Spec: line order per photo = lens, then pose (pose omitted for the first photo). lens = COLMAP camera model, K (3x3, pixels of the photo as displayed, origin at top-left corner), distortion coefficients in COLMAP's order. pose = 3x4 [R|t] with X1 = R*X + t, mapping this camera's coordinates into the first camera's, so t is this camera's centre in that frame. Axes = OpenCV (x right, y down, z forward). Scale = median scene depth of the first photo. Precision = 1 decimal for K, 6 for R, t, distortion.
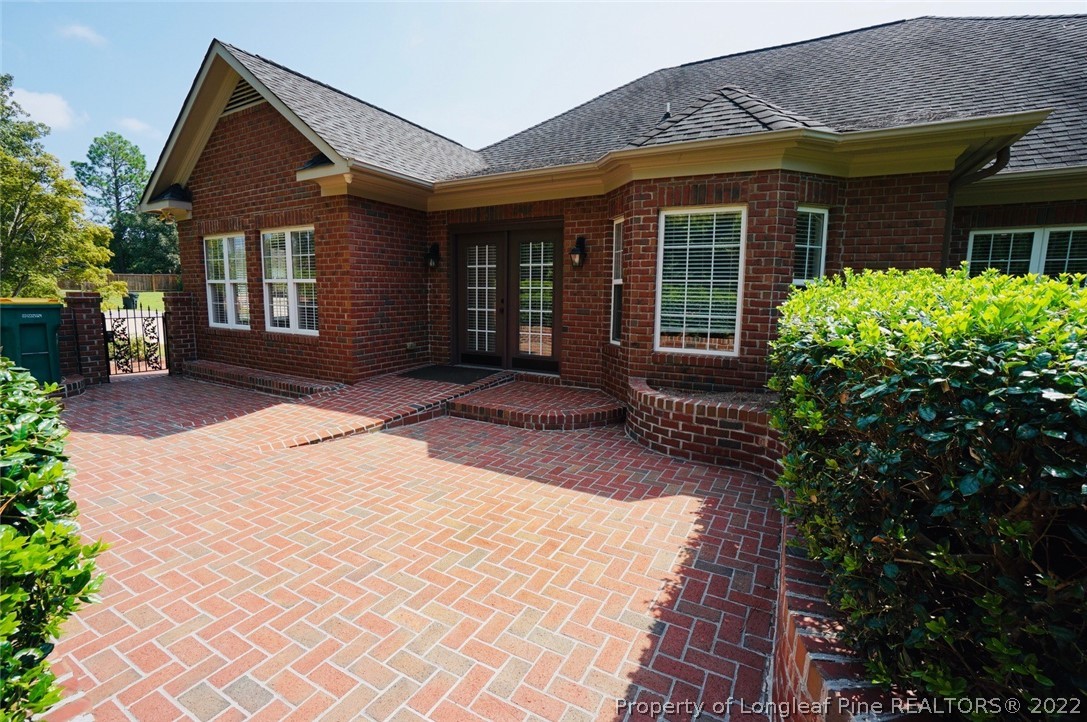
lens RADIAL K [[481.9, 0, 540.9], [0, 481.9, 364.1], [0, 0, 1]] dist [-0.055433, 0.018812]
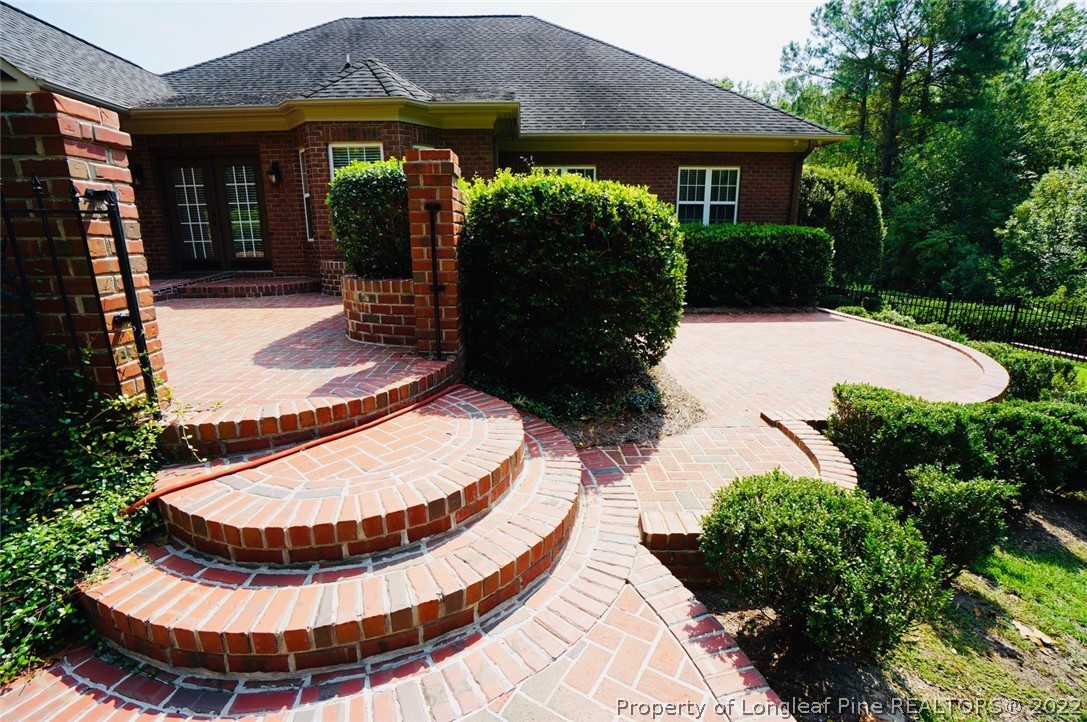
lens RADIAL K [[481.9, 0, 528.5], [0, 481.9, 361.7], [0, 0, 1]] dist [-0.055433, 0.018812]
pose [[0.874797, -0.134910, 0.465328, 0.015615], [0.085471, 0.988358, 0.125868, 0.184098], [-0.476891, -0.070337, 0.876143, -0.538786]]
